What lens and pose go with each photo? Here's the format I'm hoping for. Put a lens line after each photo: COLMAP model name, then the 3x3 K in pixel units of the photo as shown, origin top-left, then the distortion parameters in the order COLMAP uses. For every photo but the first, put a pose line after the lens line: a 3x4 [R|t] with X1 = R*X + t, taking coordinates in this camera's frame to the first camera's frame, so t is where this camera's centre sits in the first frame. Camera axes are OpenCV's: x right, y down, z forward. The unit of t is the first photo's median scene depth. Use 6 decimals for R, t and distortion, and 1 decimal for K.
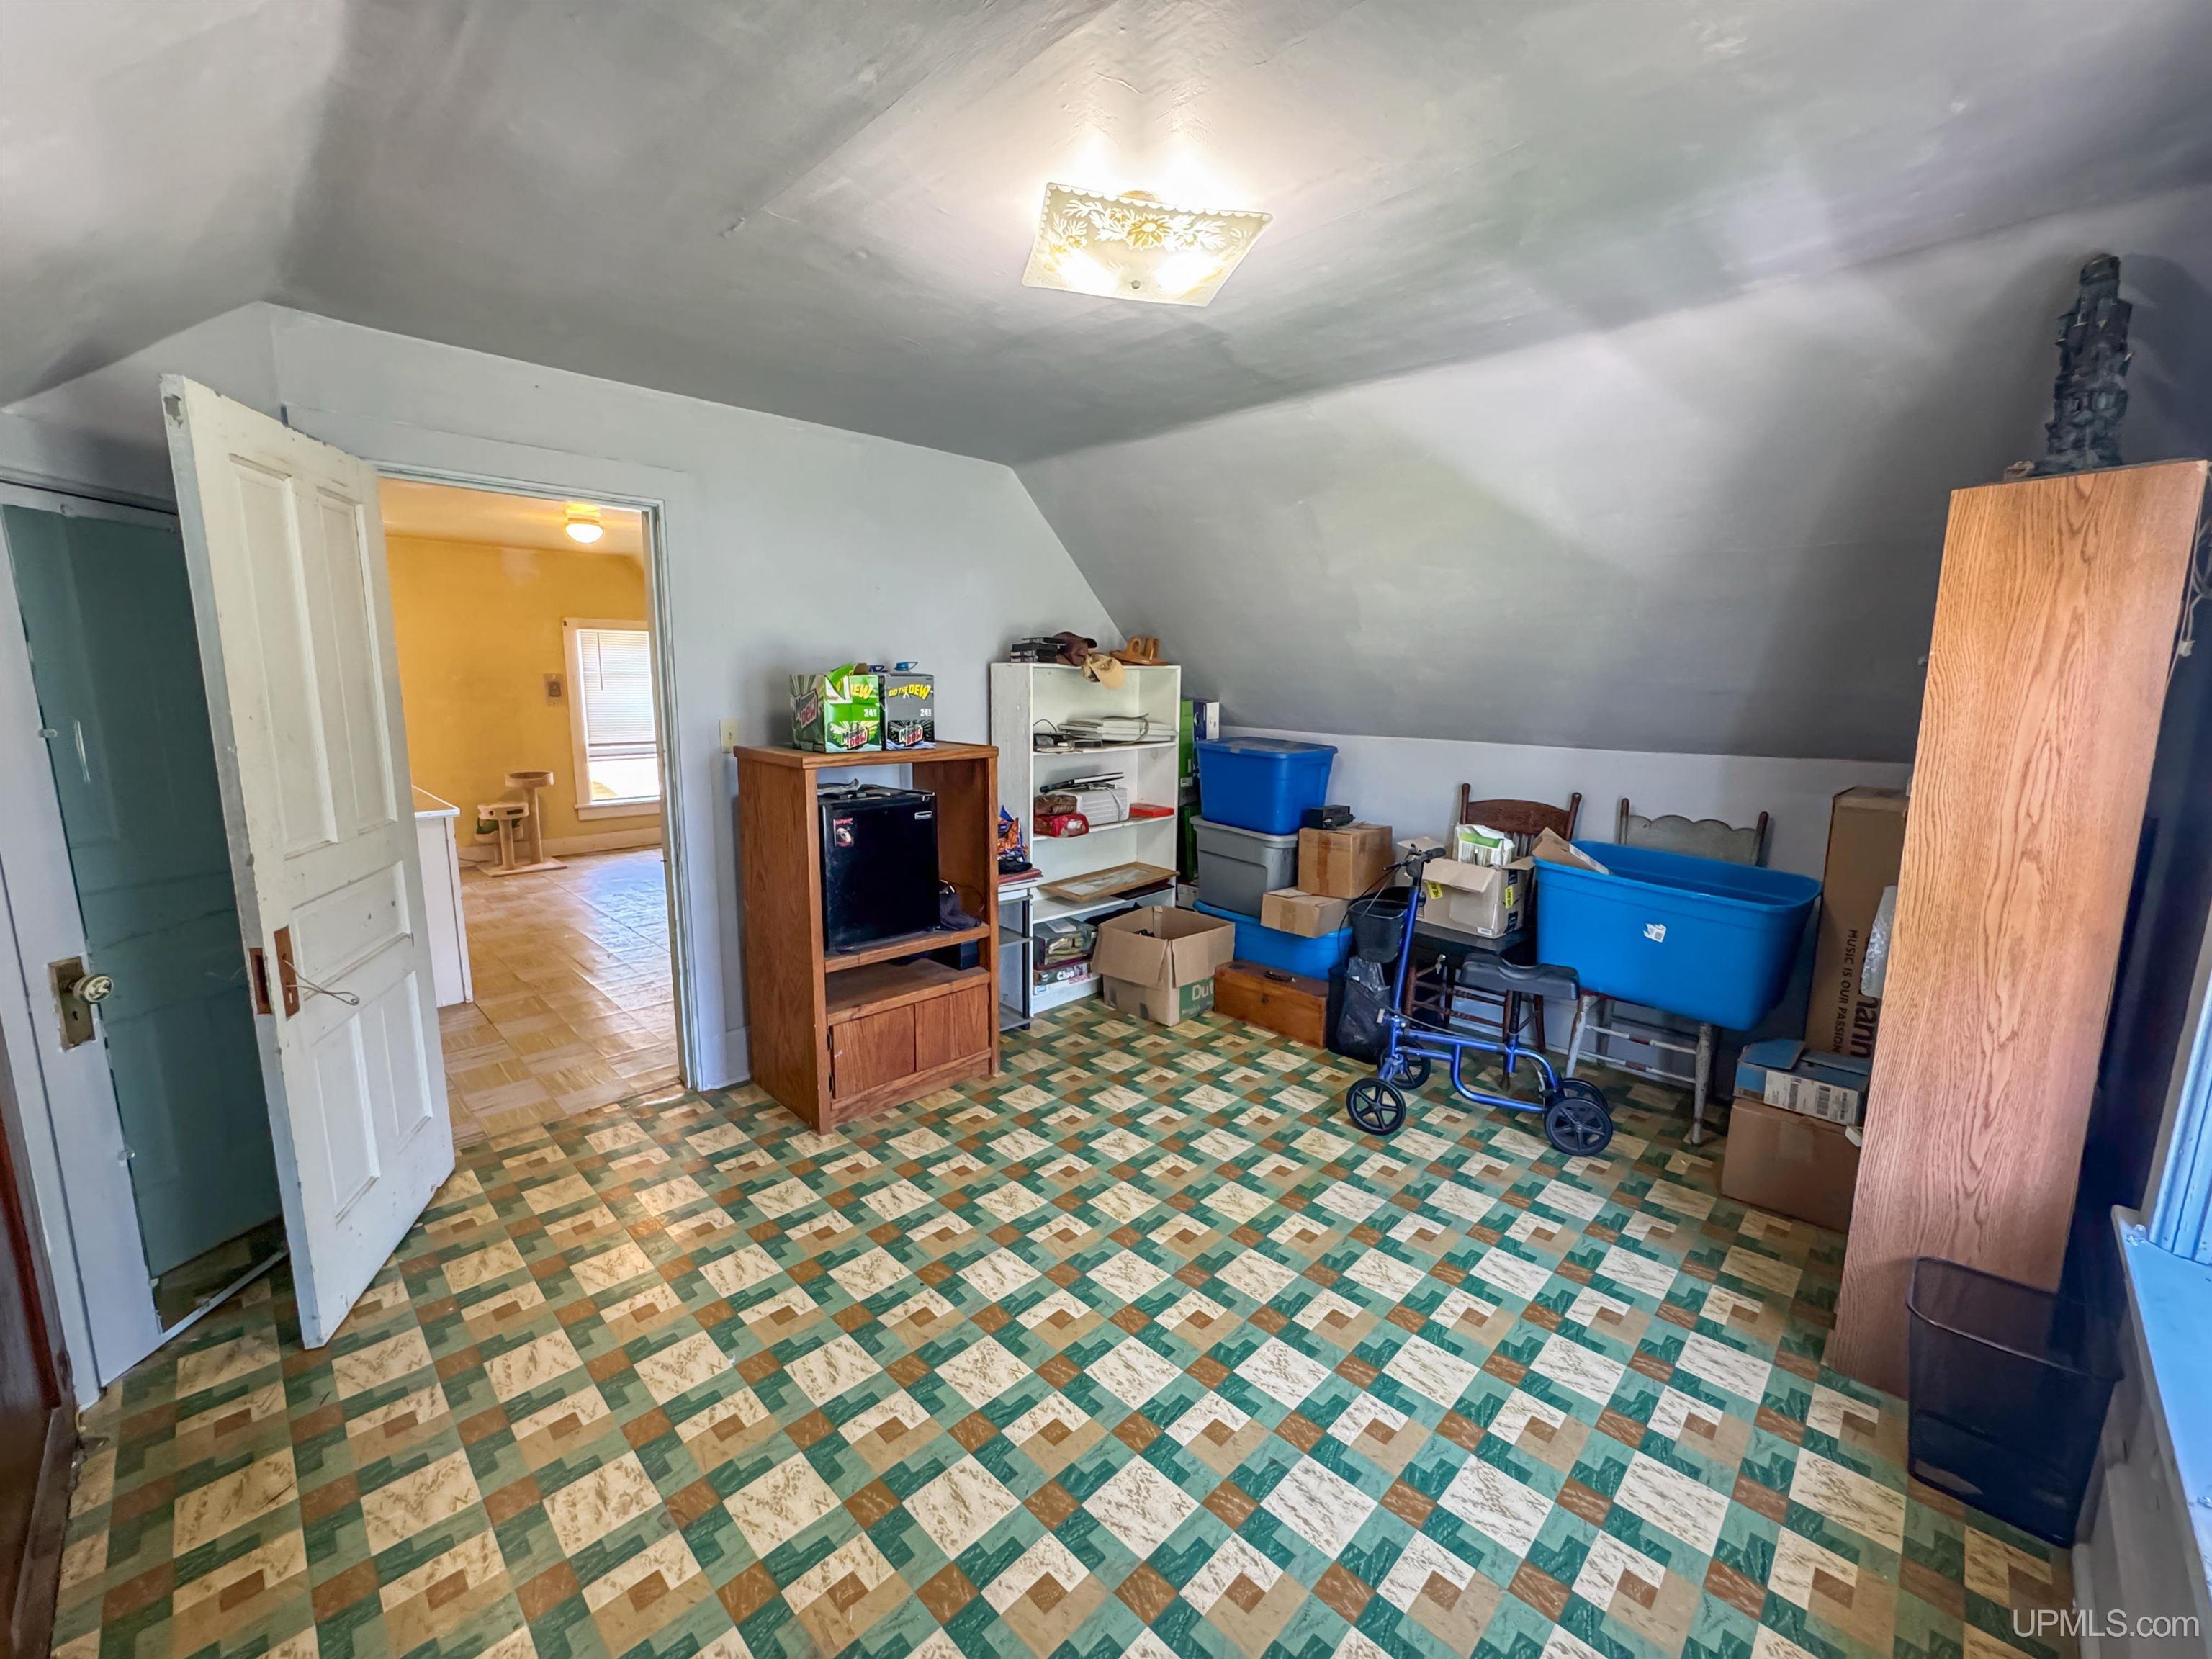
lens RADIAL K [[901.5, 0, 1099.0], [0, 901.5, 847.2], [0, 0, 1]] dist [-0.005906, 0.001462]
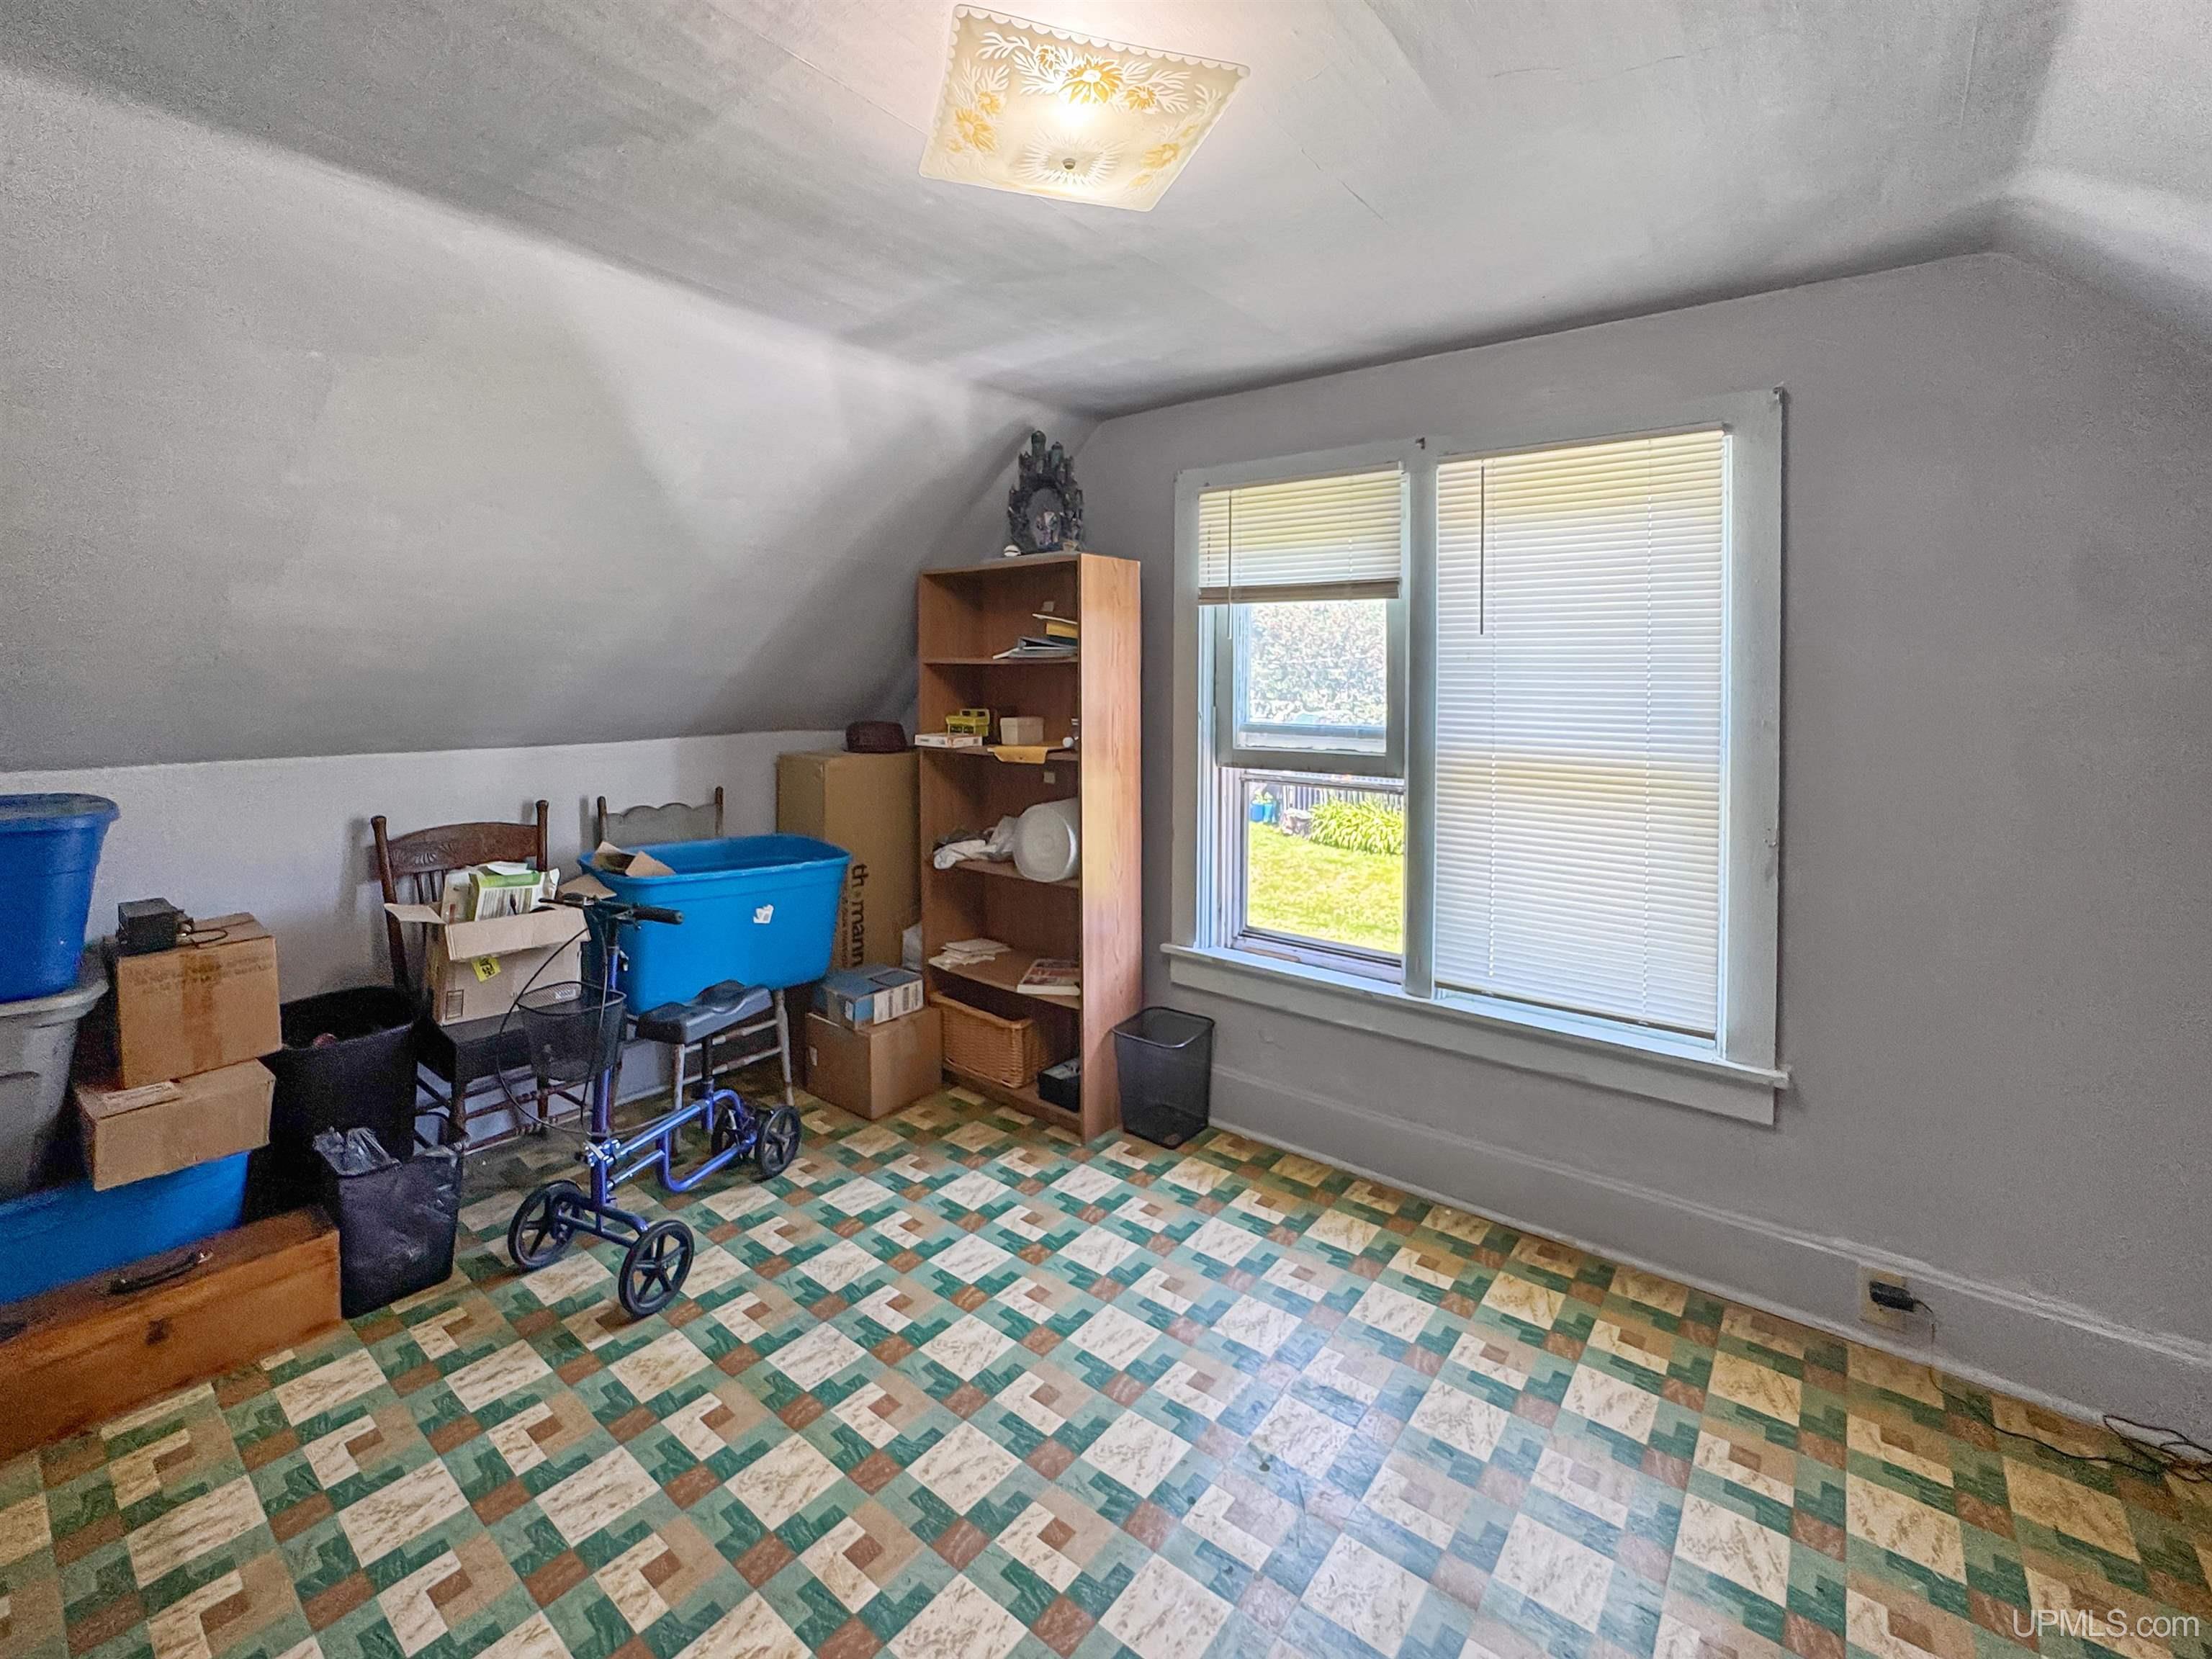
lens RADIAL K [[901.5, 0, 1101.3], [0, 901.5, 845.9], [0, 0, 1]] dist [-0.005906, 0.001462]
pose [[-0.094374, -0.205549, 0.974086, -0.433599], [0.153322, 0.963778, 0.218228, -0.182229], [-0.983659, 0.169944, -0.059441, 0.716009]]
